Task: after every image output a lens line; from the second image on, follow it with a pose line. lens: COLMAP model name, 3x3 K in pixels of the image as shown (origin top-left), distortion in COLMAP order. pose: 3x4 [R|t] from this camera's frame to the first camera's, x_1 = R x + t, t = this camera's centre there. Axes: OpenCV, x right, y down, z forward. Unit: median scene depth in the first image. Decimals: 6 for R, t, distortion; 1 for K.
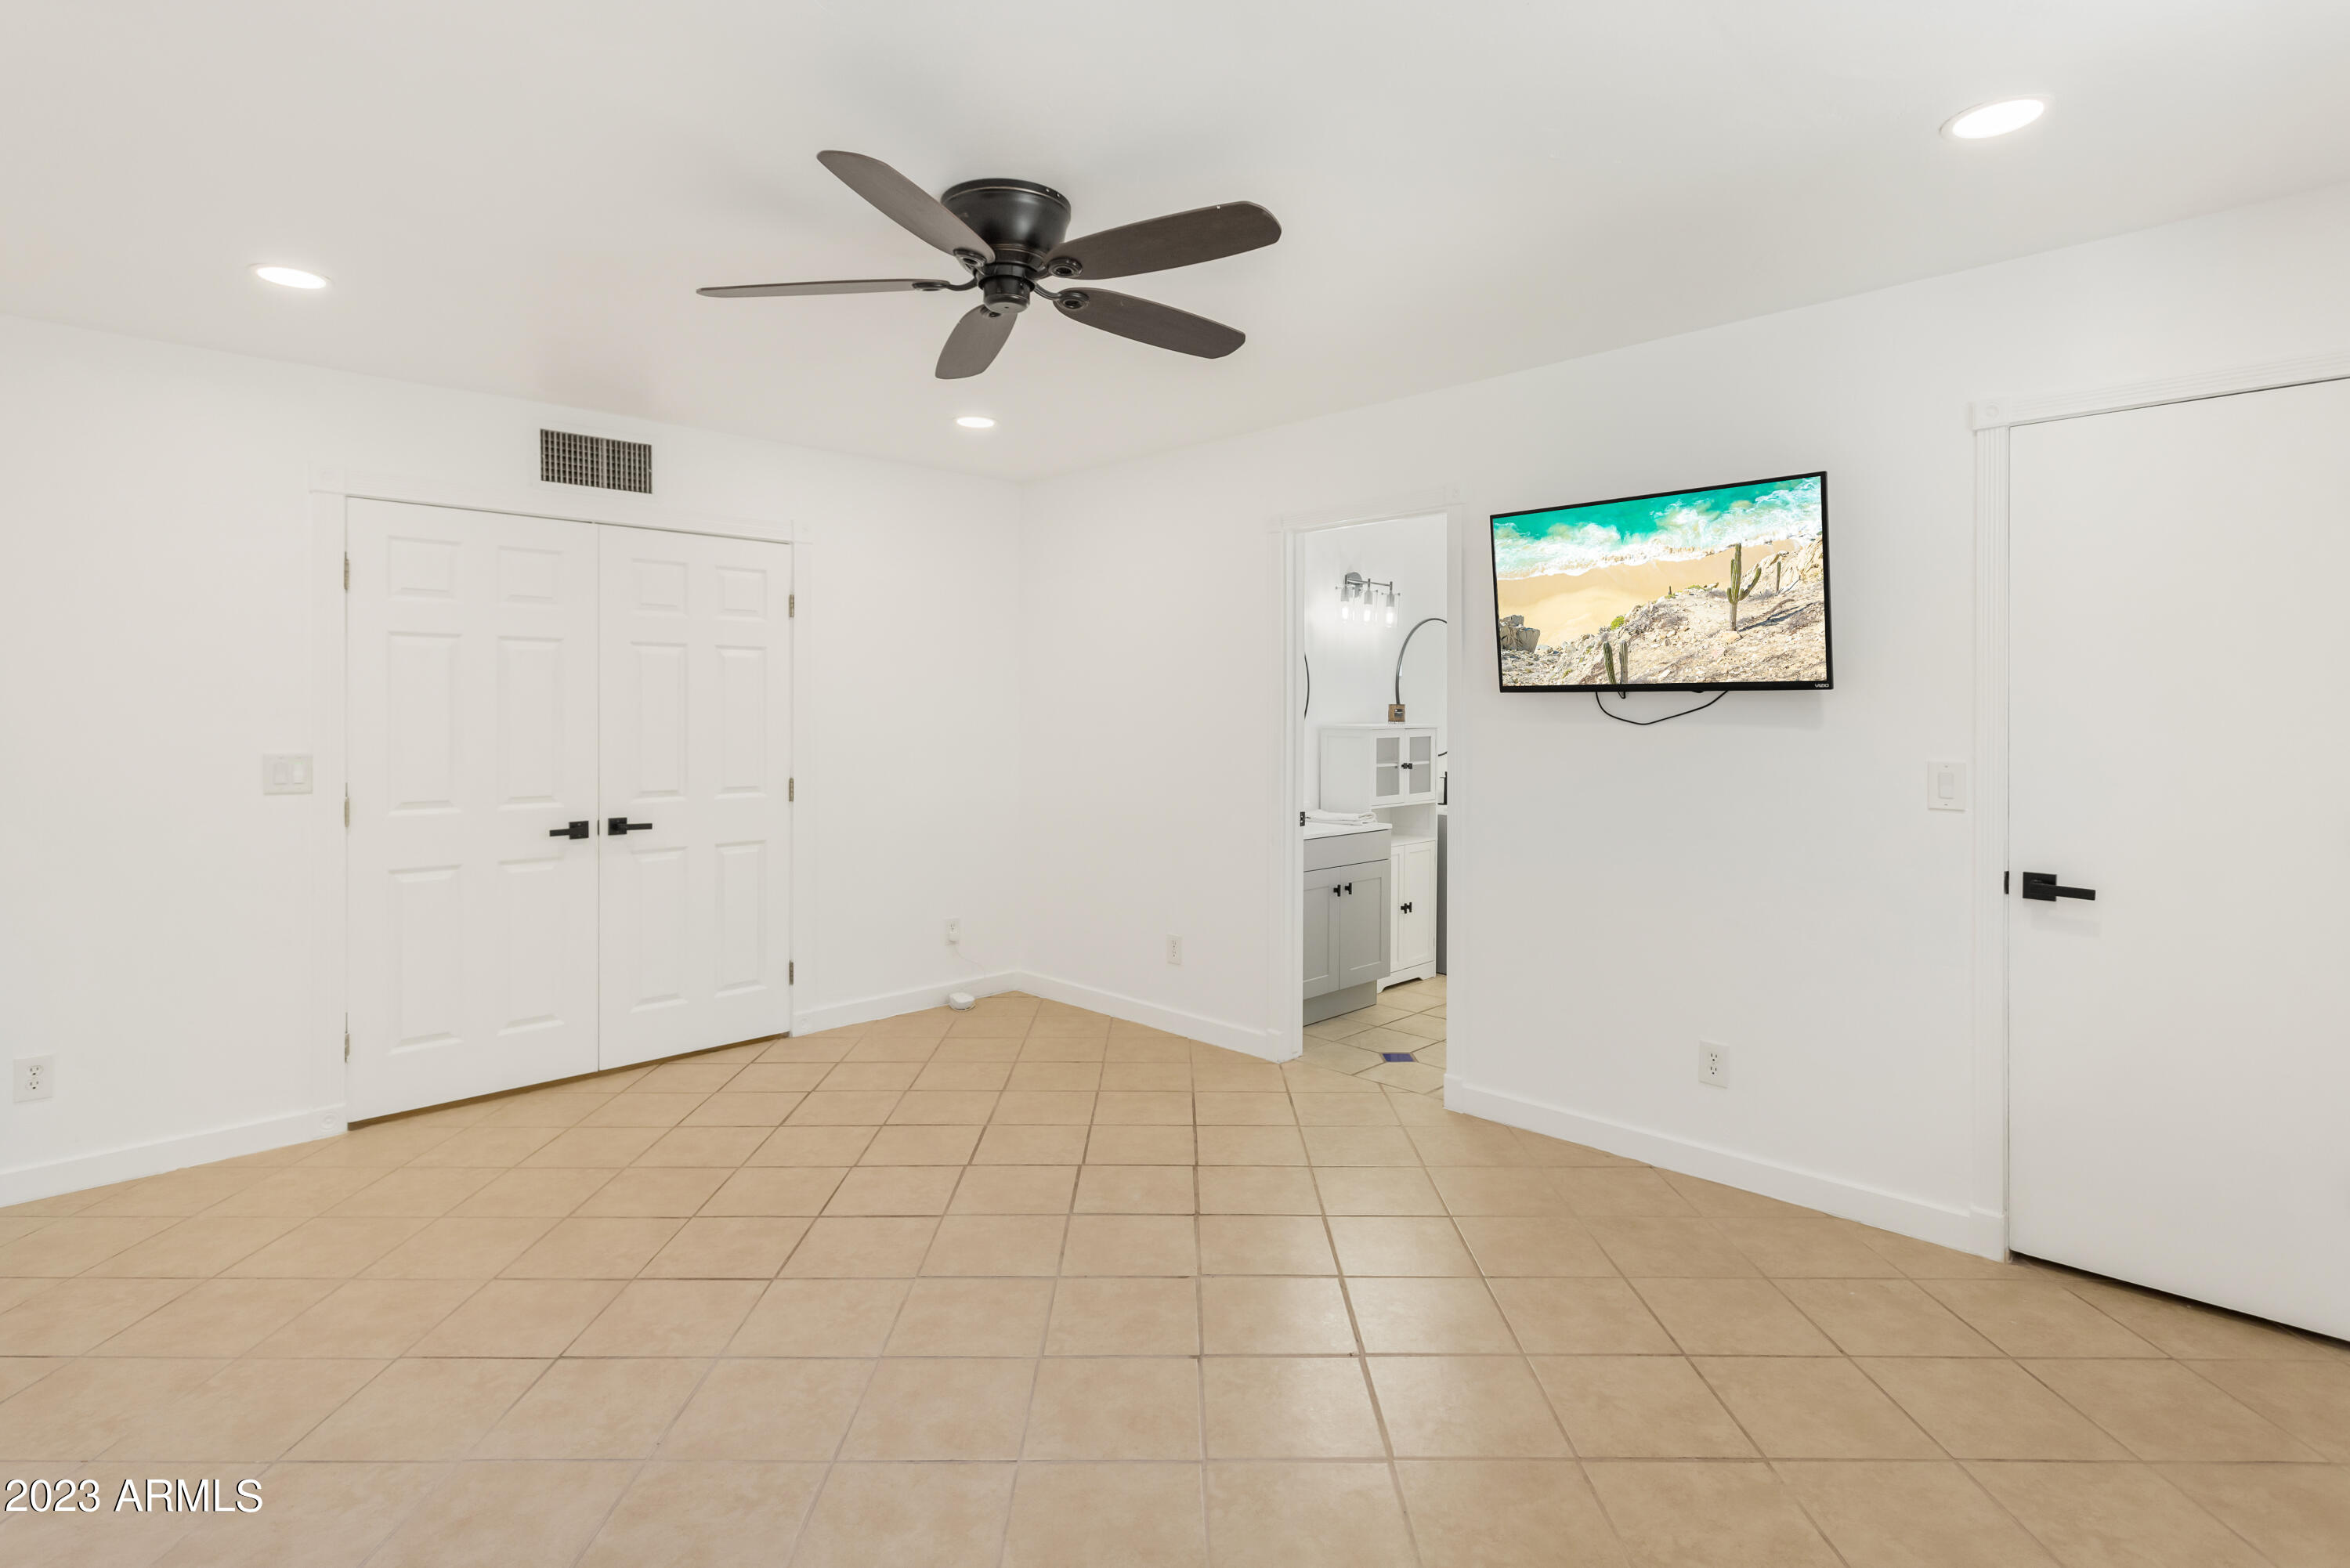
lens RADIAL K [[1128.1, 0, 1156.9], [0, 1128.1, 770.5], [0, 0, 1]] dist [-0.004726, 0.003435]
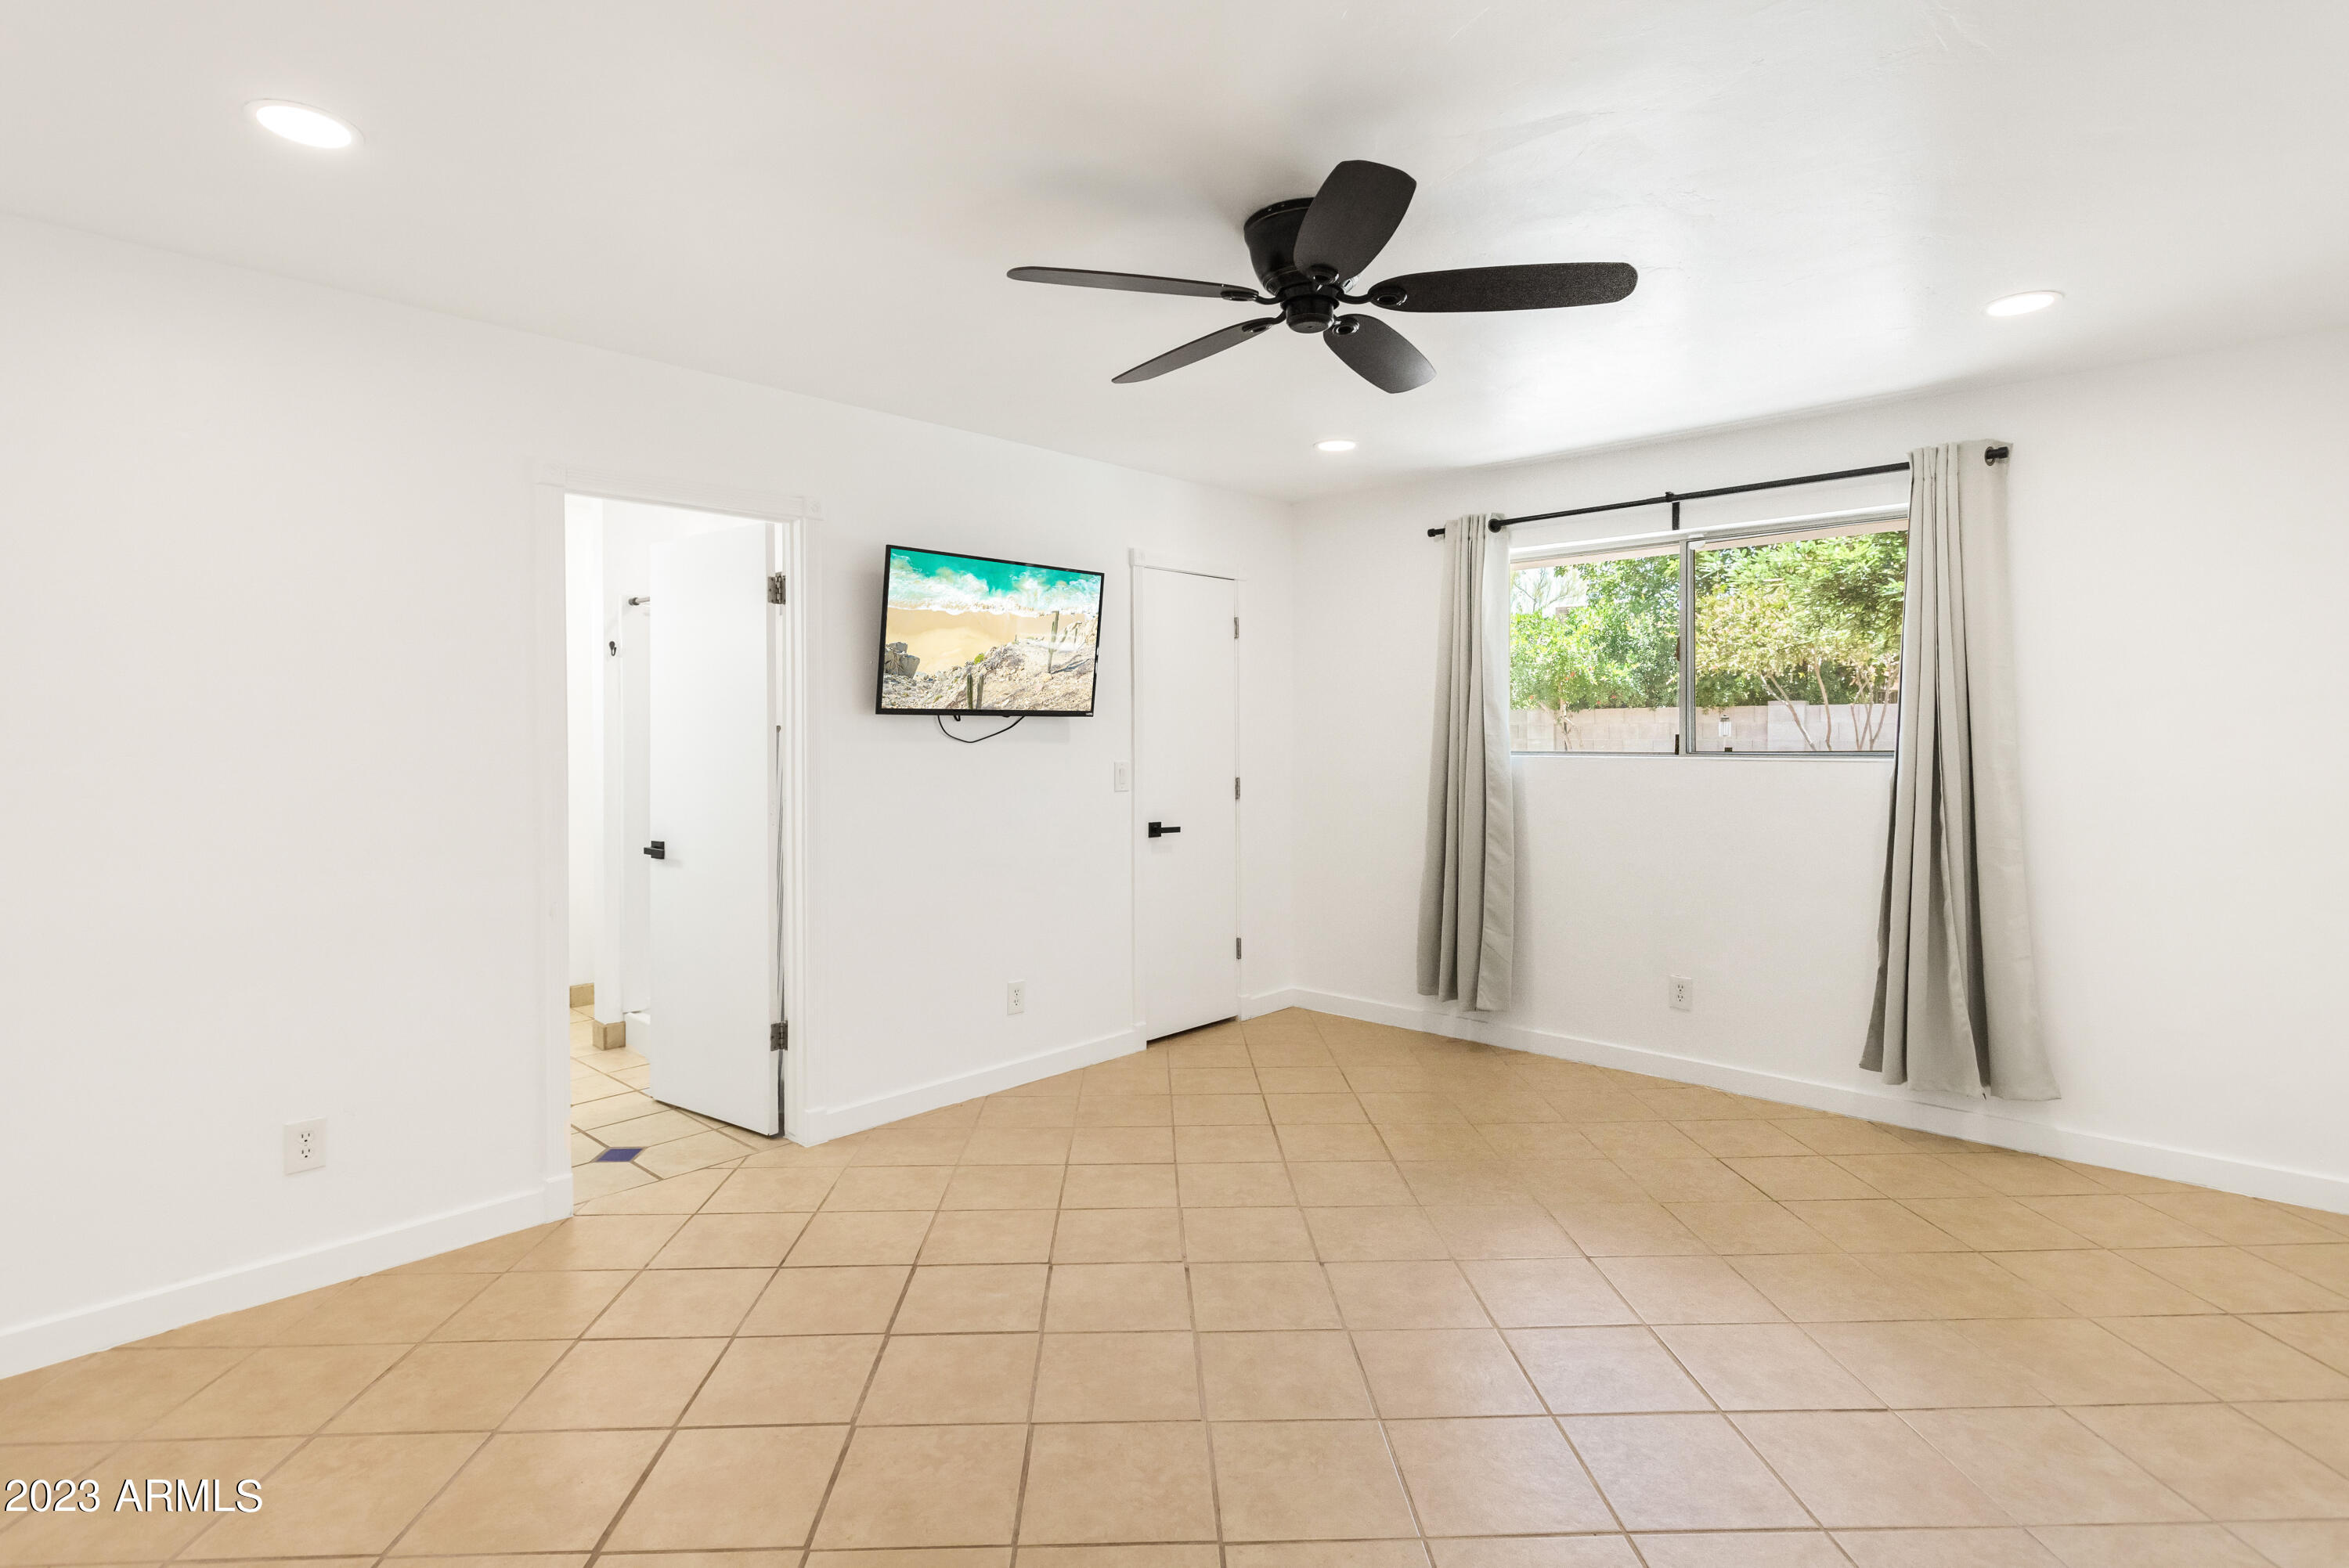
lens RADIAL K [[1127.6, 0, 1171.3], [0, 1127.6, 792.7], [0, 0, 1]] dist [-0.004726, 0.003435]
pose [[-0.009368, -0.057515, 0.998301, -0.818123], [0.051802, 0.996976, 0.057925, -0.047405], [-0.998613, 0.052257, -0.006360, 0.813419]]
